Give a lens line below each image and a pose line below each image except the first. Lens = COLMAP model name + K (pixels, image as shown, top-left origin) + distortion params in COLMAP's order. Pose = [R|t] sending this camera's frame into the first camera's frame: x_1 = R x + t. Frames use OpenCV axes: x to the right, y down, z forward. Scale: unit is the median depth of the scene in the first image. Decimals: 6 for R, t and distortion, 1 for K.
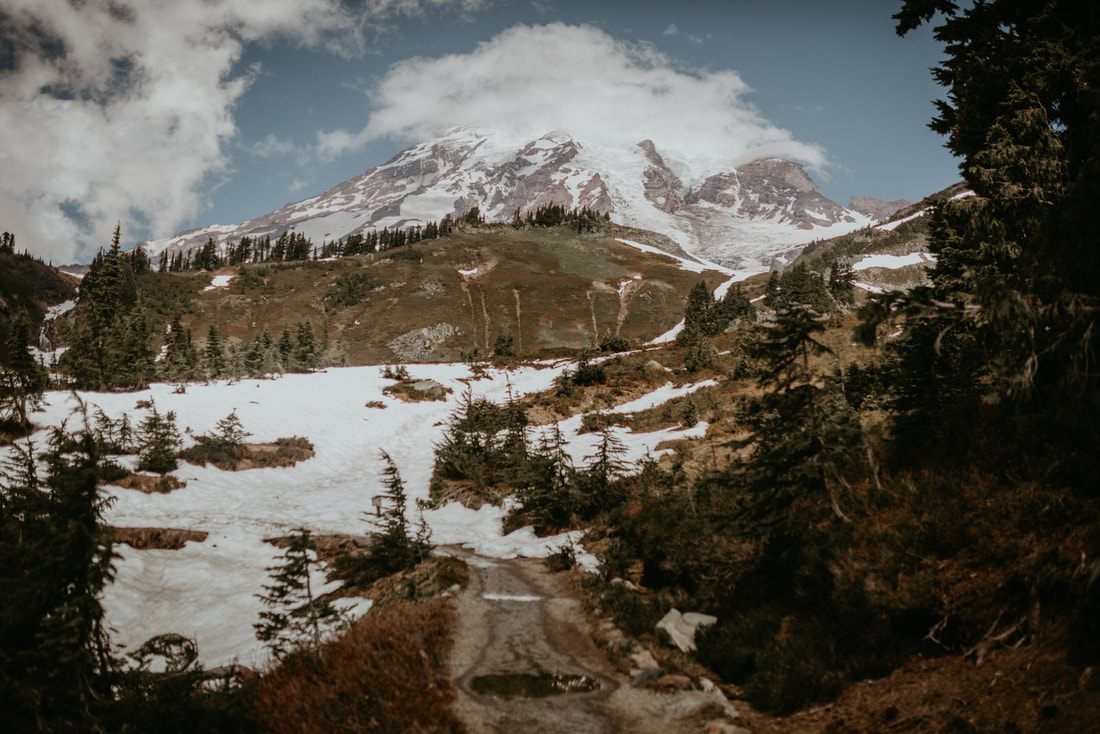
lens RADIAL K [[1030.8, 0, 546.3], [0, 1030.8, 368.3], [0, 0, 1]] dist [-0.020095, 0.115475]
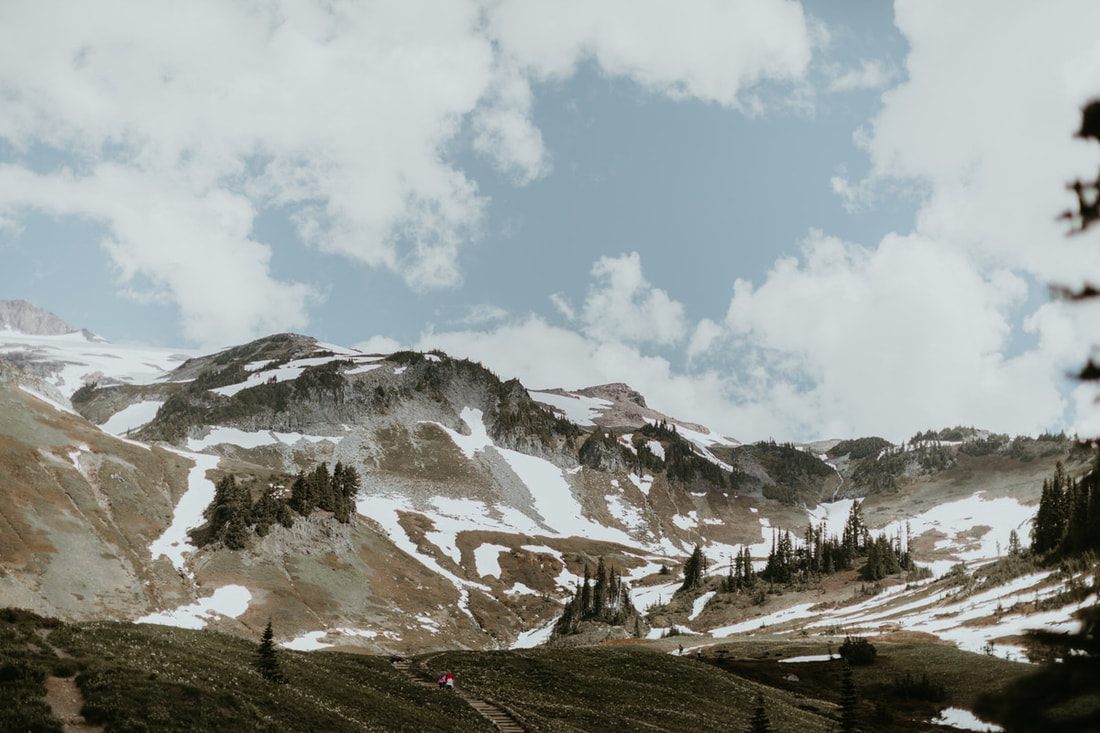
lens RADIAL K [[1575.7, 0, 546.6], [0, 1575.7, 364.1], [0, 0, 1]] dist [-0.095348, 0.688965]
pose [[0.758081, 0.145020, 0.635832, -0.253854], [-0.071819, 0.987597, -0.139623, -0.006263], [-0.648194, 0.060180, 0.759094, -0.082651]]
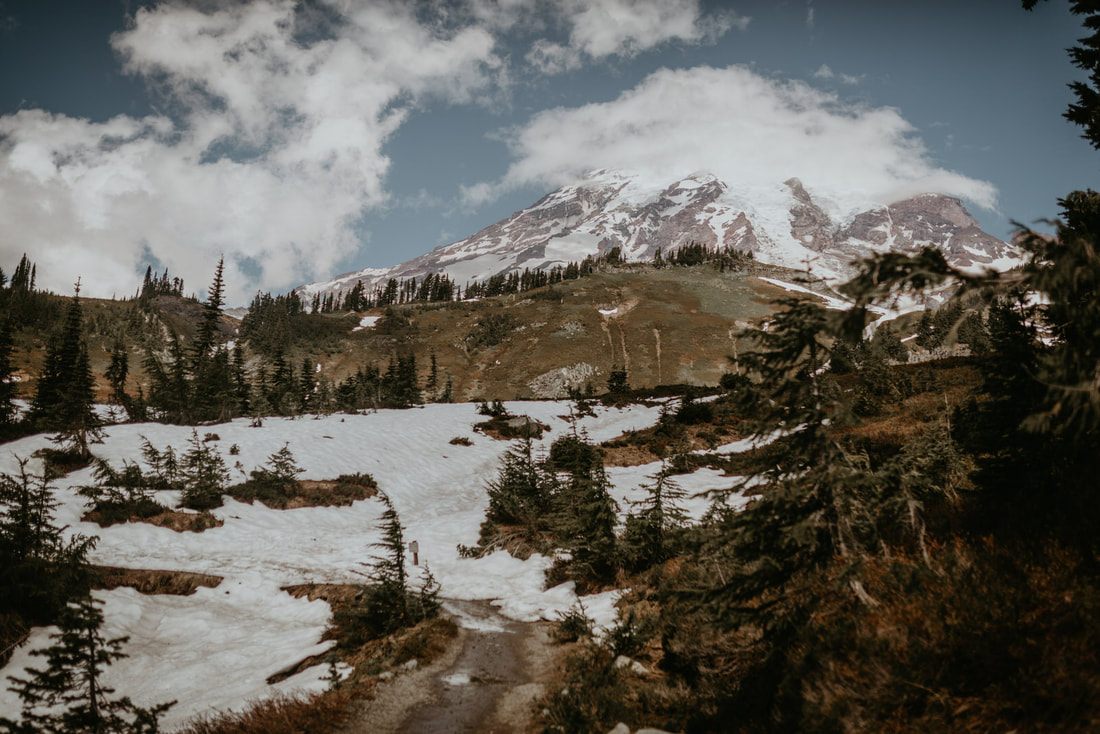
lens RADIAL K [[1030.8, 0, 546.3], [0, 1030.8, 368.3], [0, 0, 1]] dist [-0.020095, 0.115475]
pose [[0.990341, 0.002314, -0.138635, 0.001899], [-0.007745, 0.999223, -0.038646, 0.000182], [0.138437, 0.039346, 0.989589, 0.003096]]
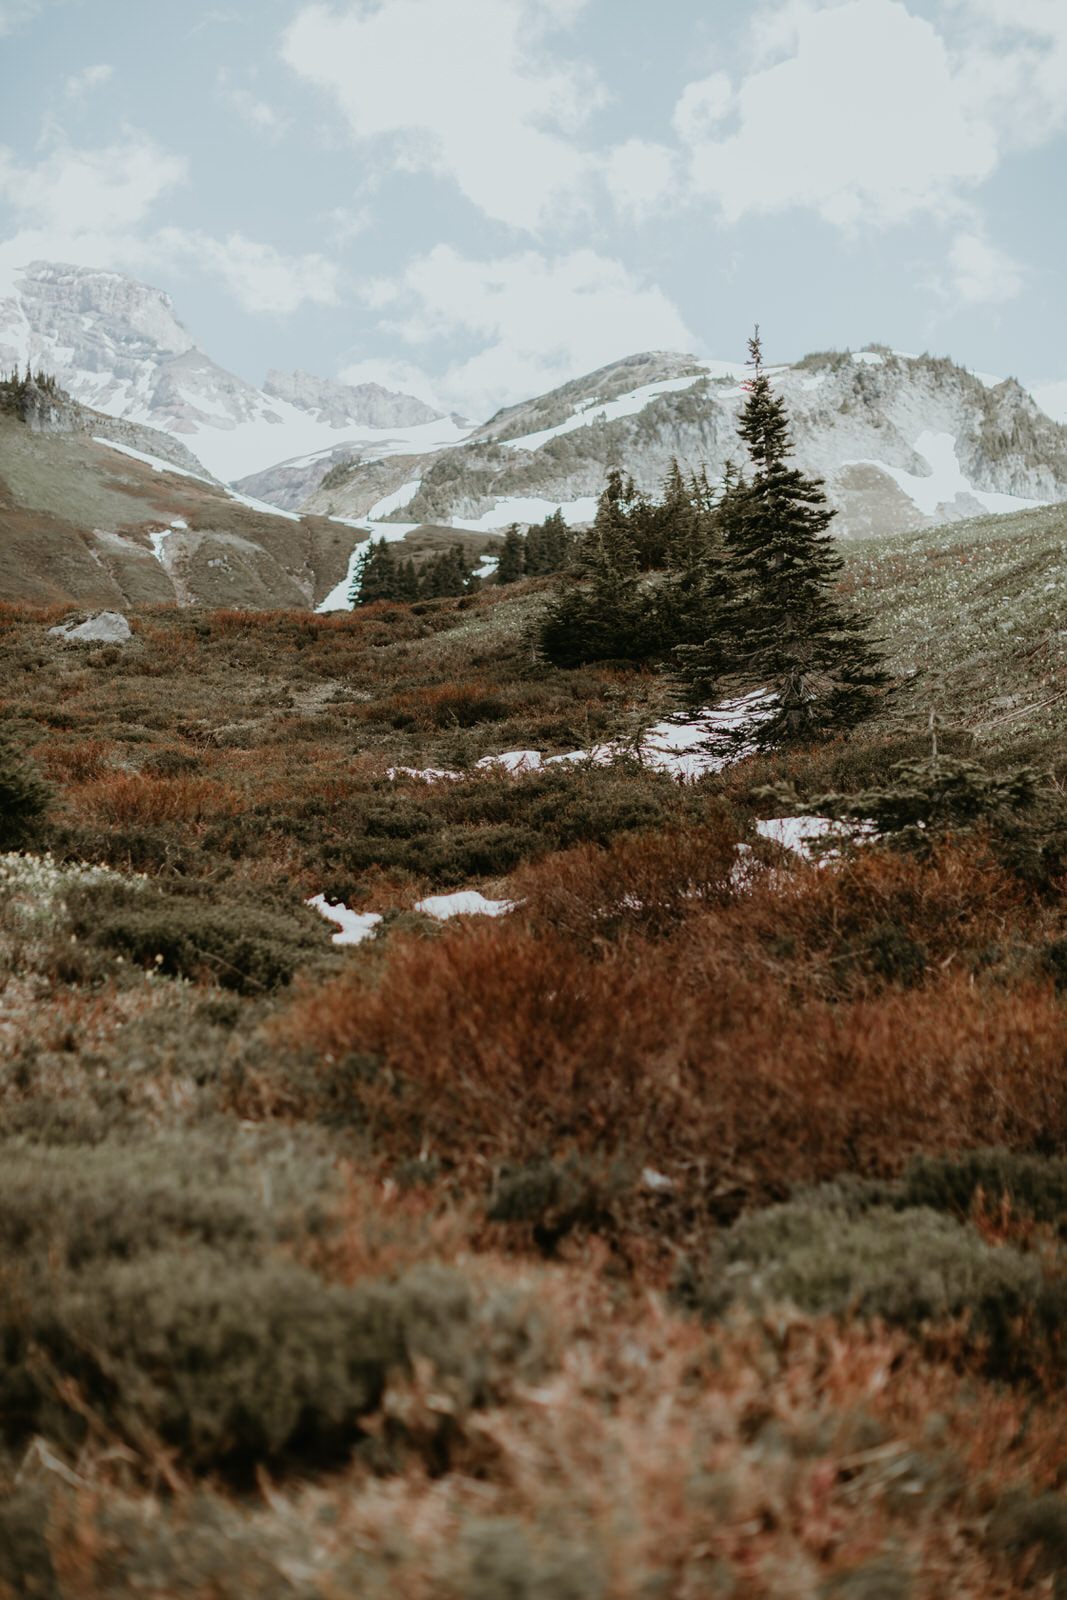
lens RADIAL K [[2291.9, 0, 533.5], [0, 2291.9, 800.0], [0, 0, 1]] dist [-0.095348, 0.688965]
pose [[0.911891, -0.006775, 0.410376, -0.118537], [-0.004564, 0.999635, 0.026644, 0.005355], [-0.410406, -0.026169, 0.911527, -0.011253]]
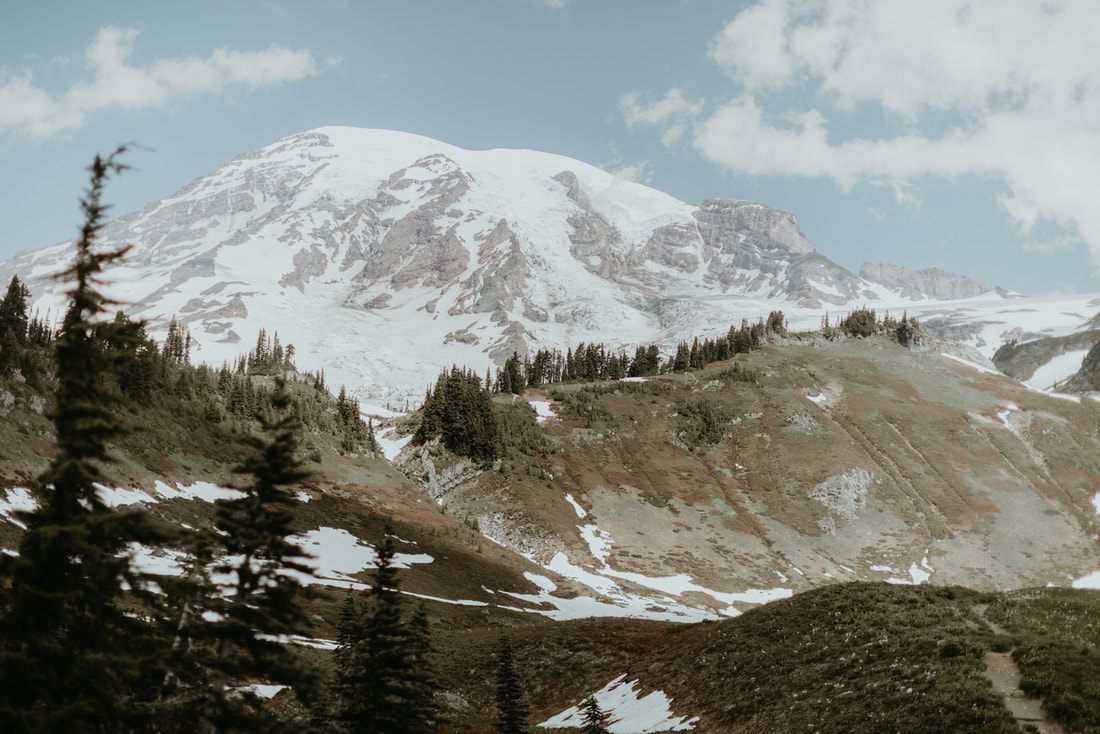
lens RADIAL K [[1575.7, 0, 546.6], [0, 1575.7, 364.6], [0, 0, 1]] dist [-0.095348, 0.688965]
pose [[0.992062, 0.014748, 0.124880, -0.254705], [-0.003497, 0.995950, -0.089836, -0.007214], [-0.125699, 0.088686, 0.988096, -0.086486]]
